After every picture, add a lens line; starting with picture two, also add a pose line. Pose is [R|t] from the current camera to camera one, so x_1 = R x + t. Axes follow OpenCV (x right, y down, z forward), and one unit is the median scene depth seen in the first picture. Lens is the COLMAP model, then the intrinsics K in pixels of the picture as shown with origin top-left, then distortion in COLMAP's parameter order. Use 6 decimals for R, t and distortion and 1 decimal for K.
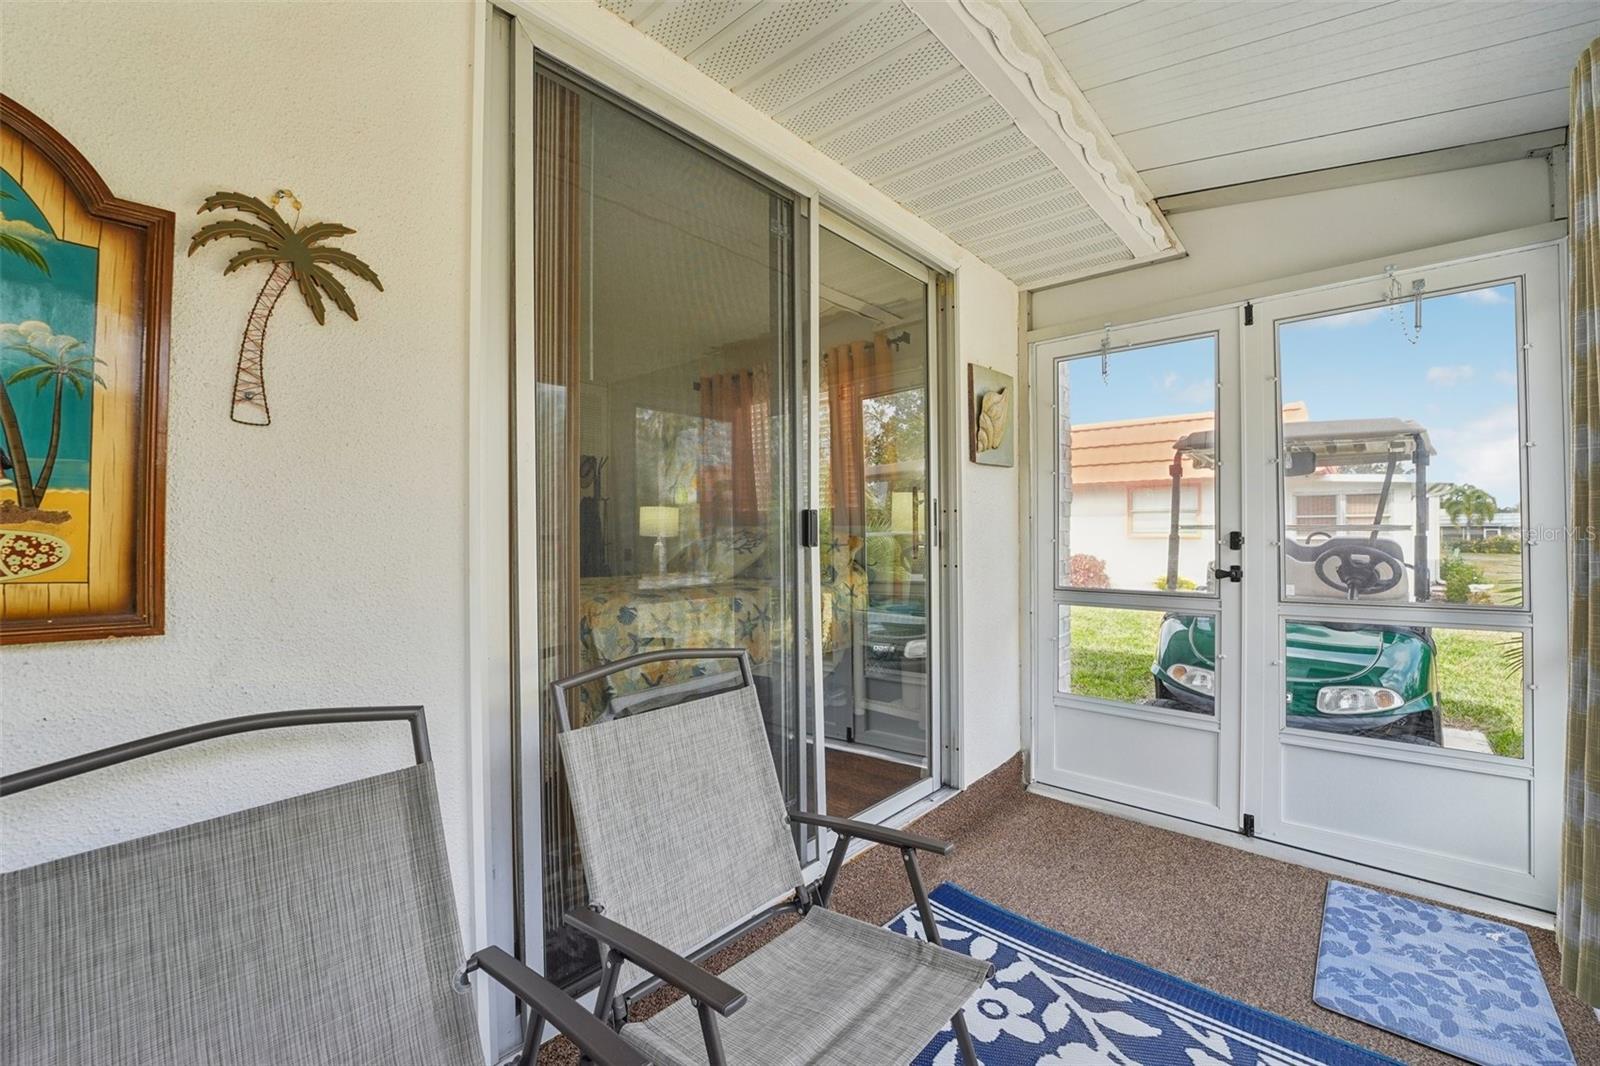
lens RADIAL K [[653.4, 0, 792.5], [0, 653.4, 543.8], [0, 0, 1]] dist [-0.011316, 0.000335]
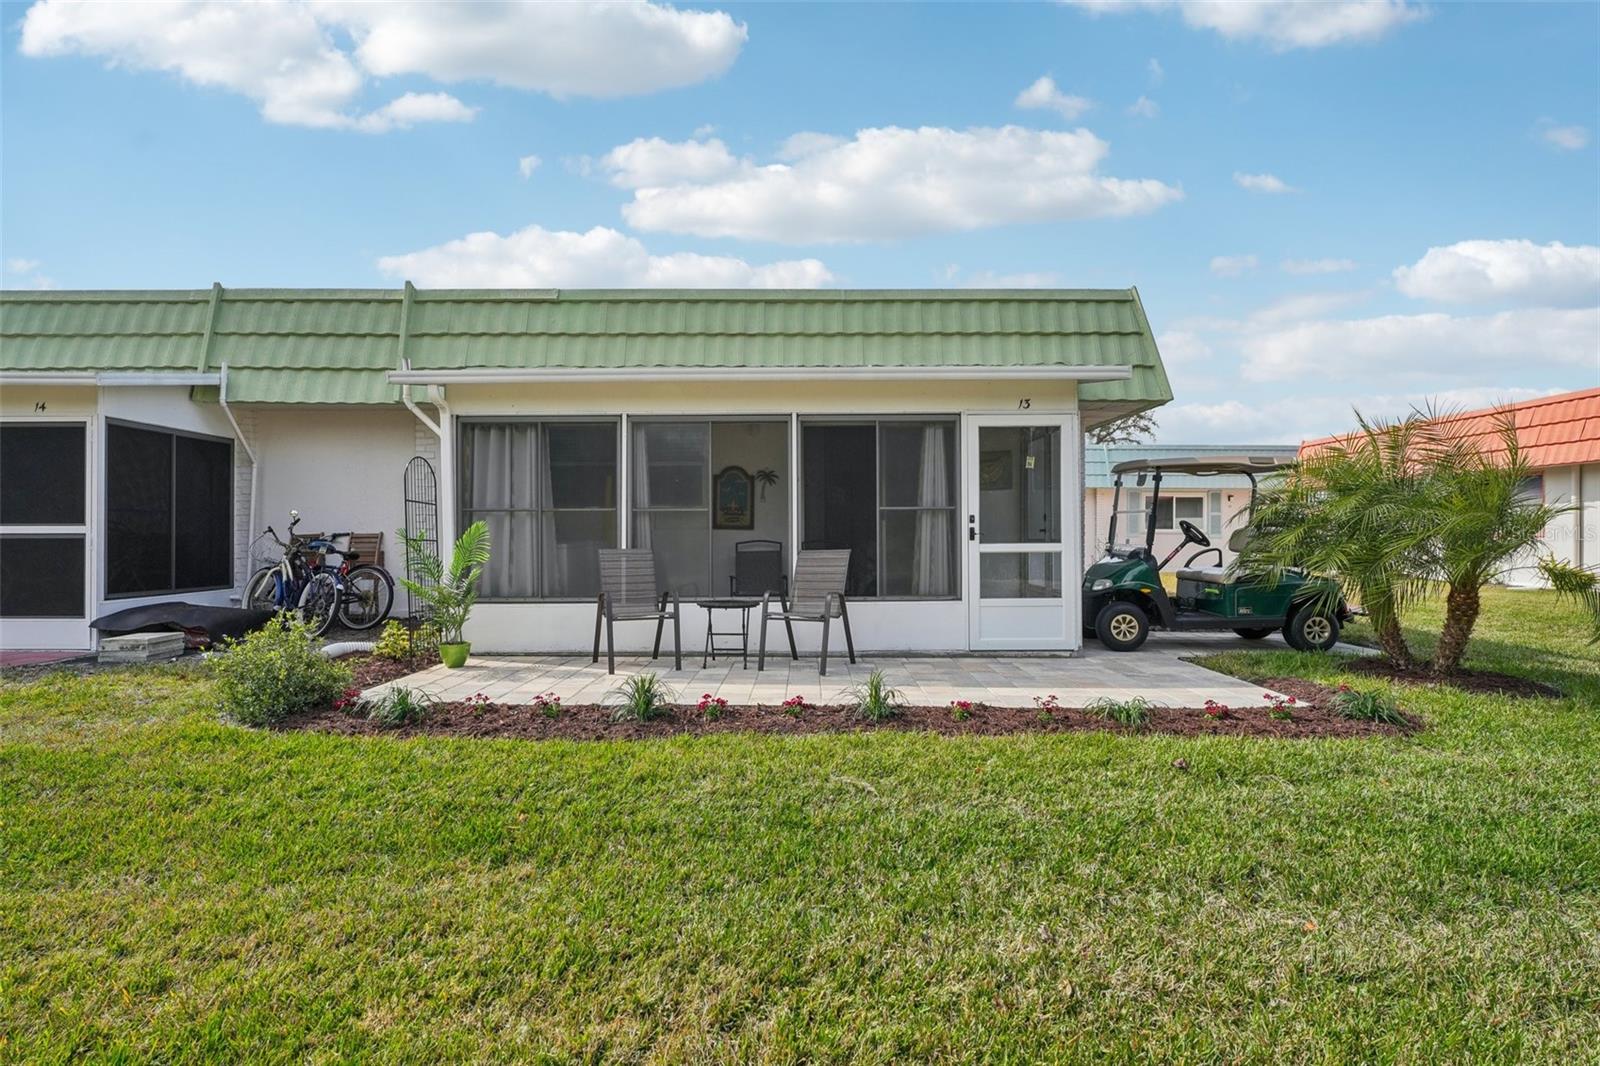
lens RADIAL K [[827.9, 0, 798.9], [0, 827.9, 526.4], [0, 0, 1]] dist [0.000622, -0.000011]
pose [[0.685346, -0.019351, -0.727961, 4.894810], [0.003604, 0.999725, -0.023182, 0.242450], [0.728209, 0.013264, 0.685227, -3.995524]]
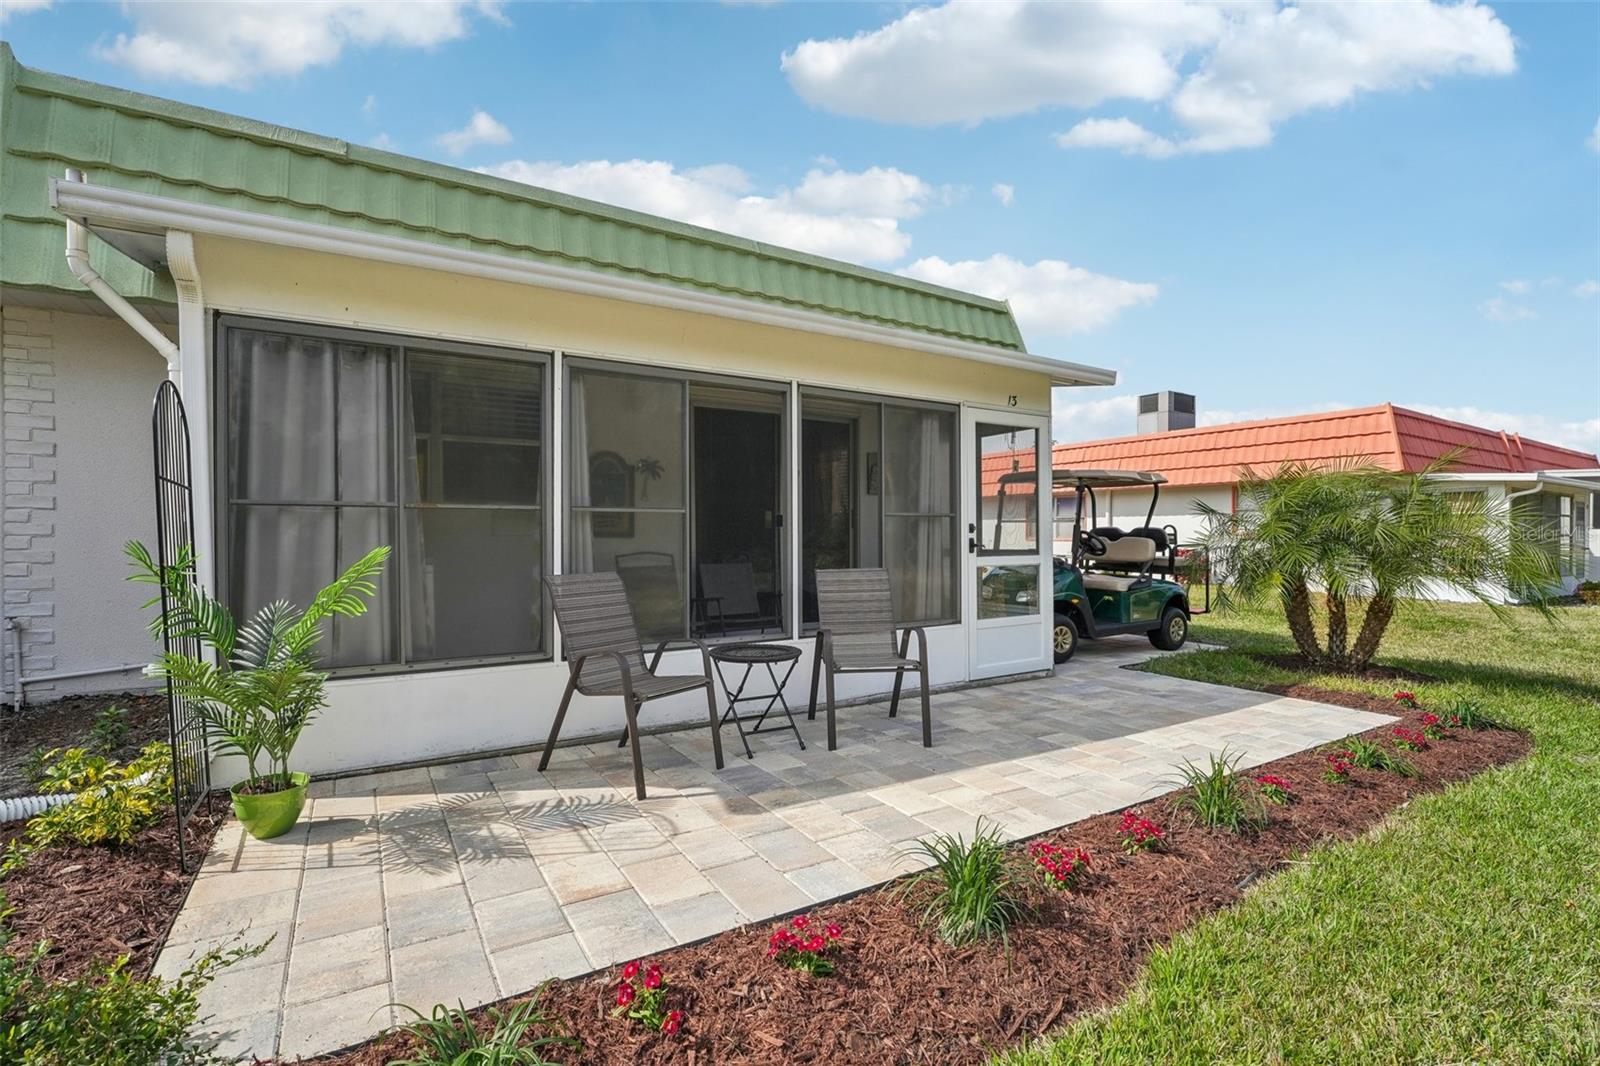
lens RADIAL K [[722.8, 0, 800.0], [0, 722.8, 533.0], [0, 0, 1]] dist [-0.003604, -0.000871]
pose [[0.961471, -0.009233, -0.274750, 1.680687], [0.005854, 0.999897, -0.013115, 0.139903], [0.274843, 0.011001, 0.961426, -3.606585]]
